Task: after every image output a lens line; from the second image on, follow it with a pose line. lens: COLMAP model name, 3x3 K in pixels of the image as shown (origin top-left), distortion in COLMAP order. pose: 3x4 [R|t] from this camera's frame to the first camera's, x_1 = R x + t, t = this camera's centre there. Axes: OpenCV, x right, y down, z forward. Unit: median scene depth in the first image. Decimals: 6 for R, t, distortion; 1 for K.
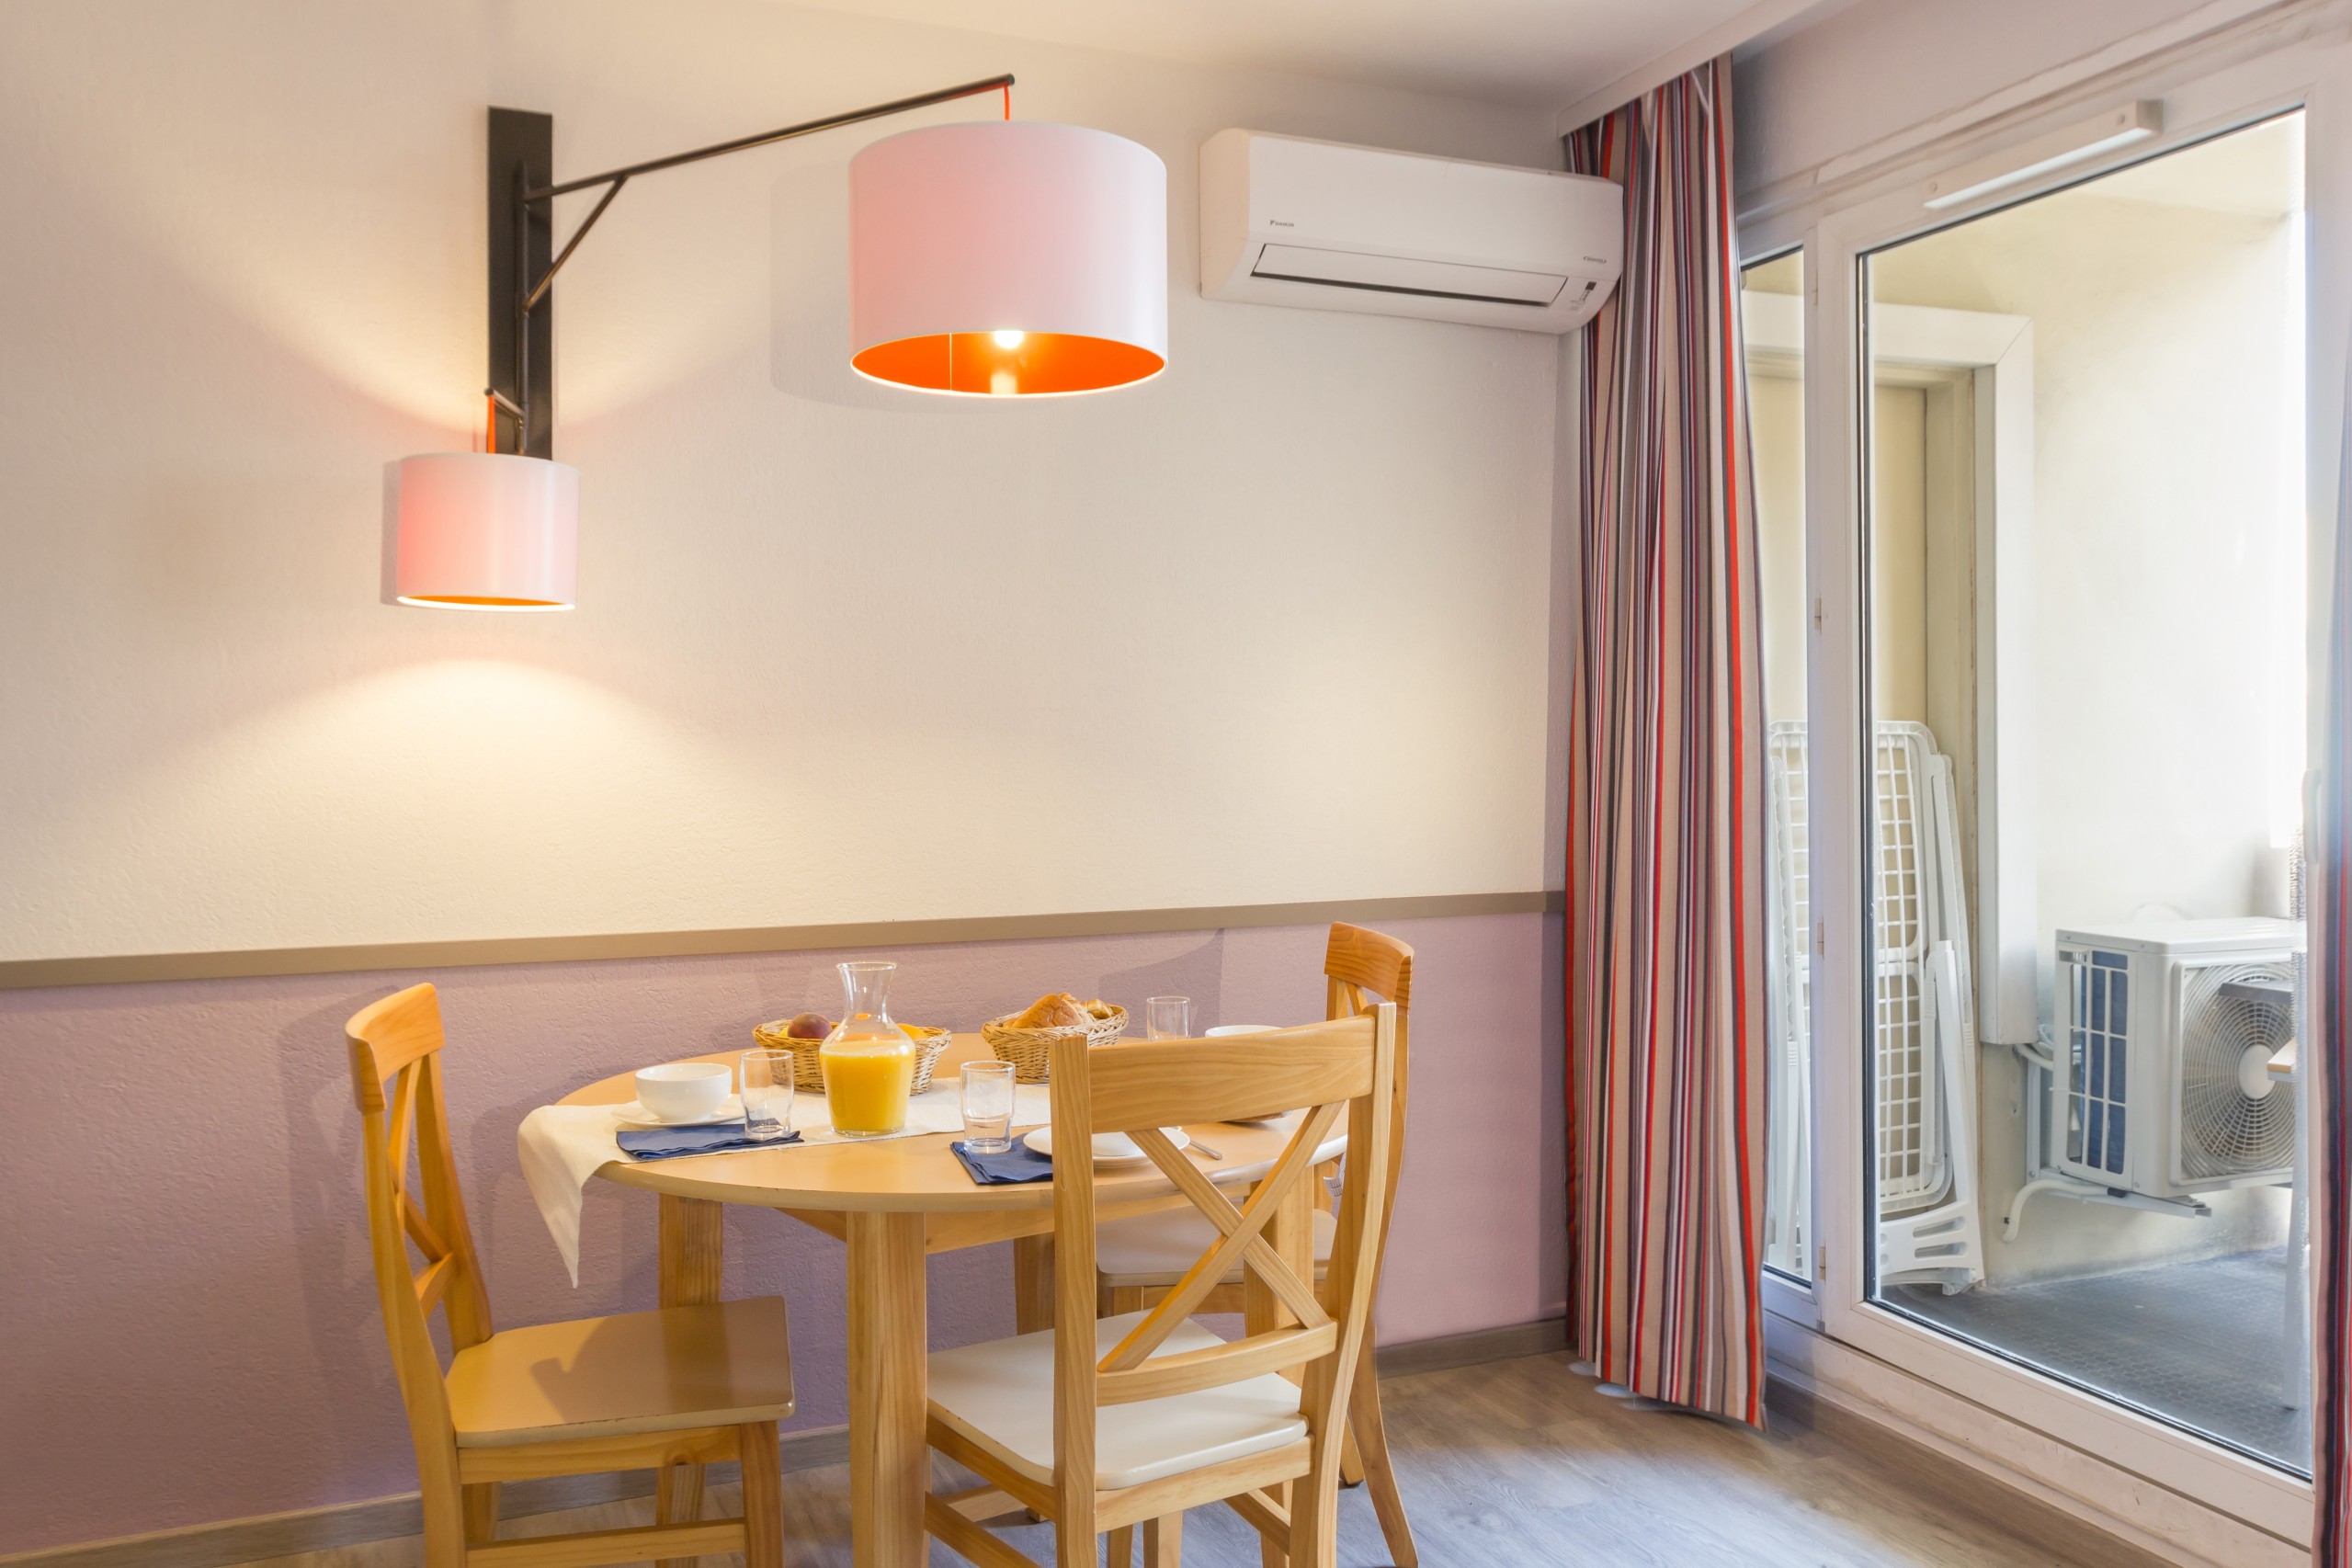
lens RADIAL K [[1816.6, 0, 1174.6], [0, 1816.6, 751.1], [0, 0, 1]] dist [-0.039364, 0.068715]
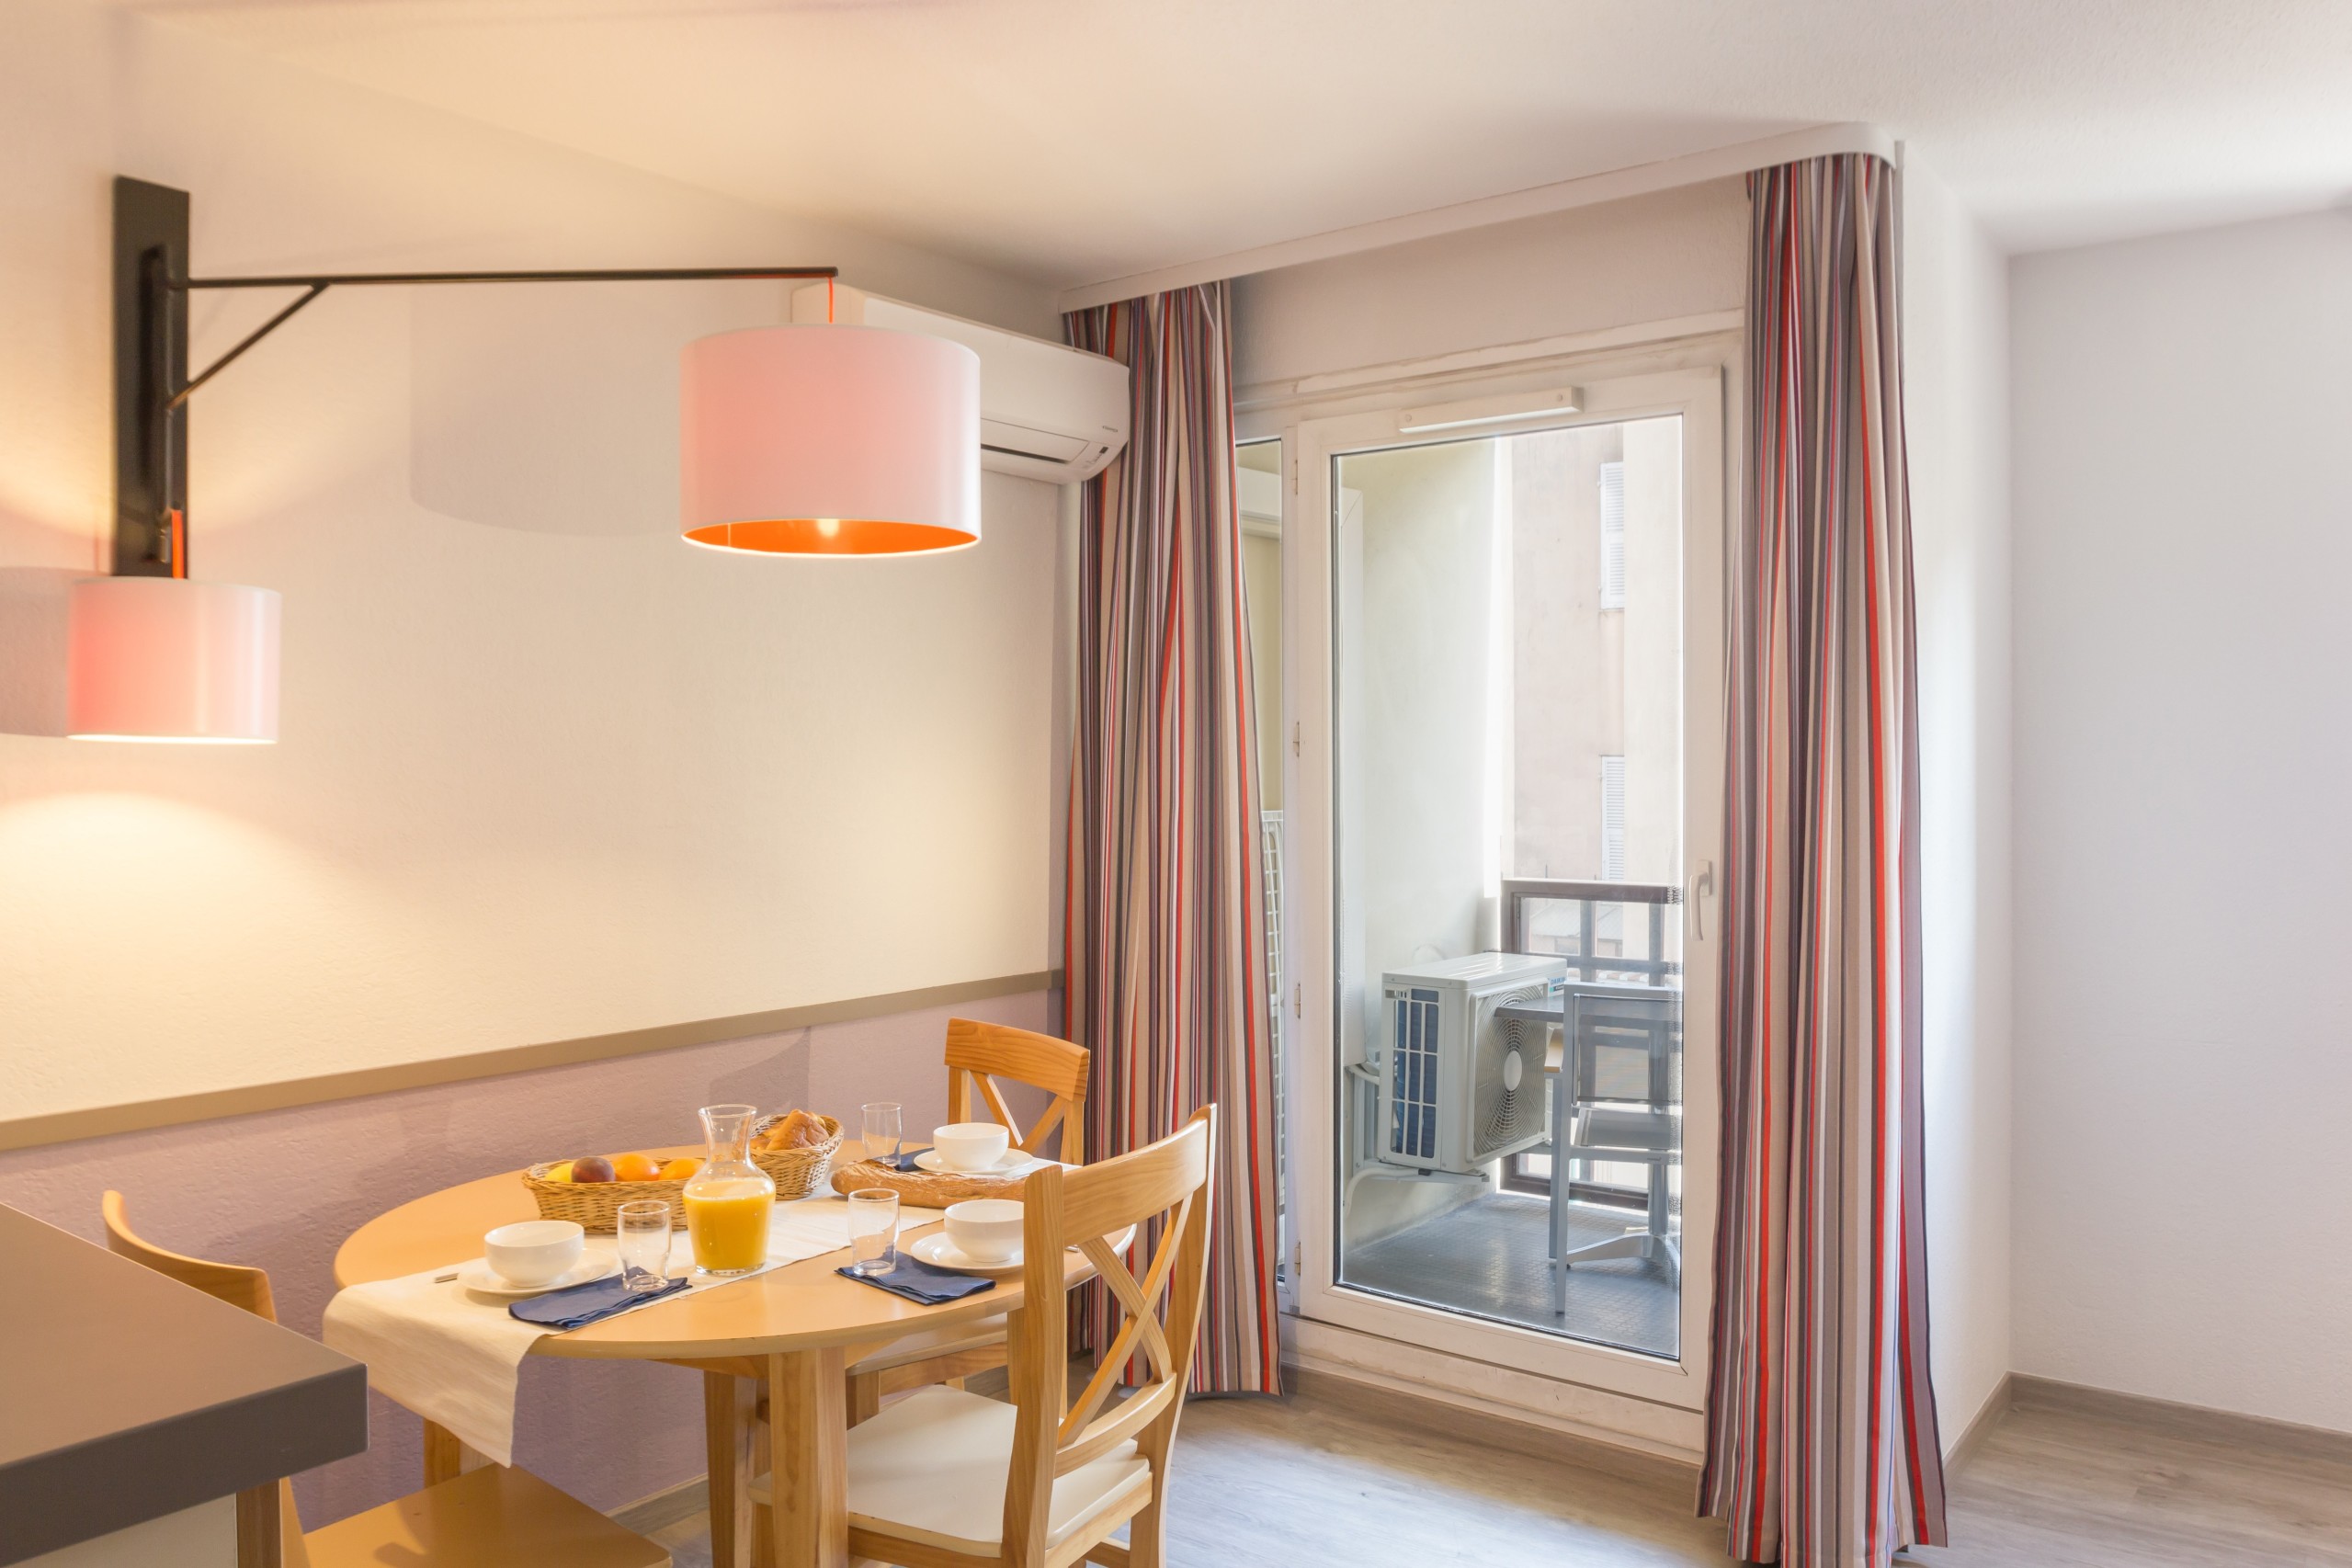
lens RADIAL K [[1755.9, 0, 1176.0], [0, 1755.9, 784.0], [0, 0, 1]] dist [-0.099766, 0.085138]
pose [[0.863423, -0.005412, 0.504451, -0.315213], [0.002003, 0.999971, 0.007301, -0.053552], [-0.504476, -0.005293, 0.863409, 0.005370]]
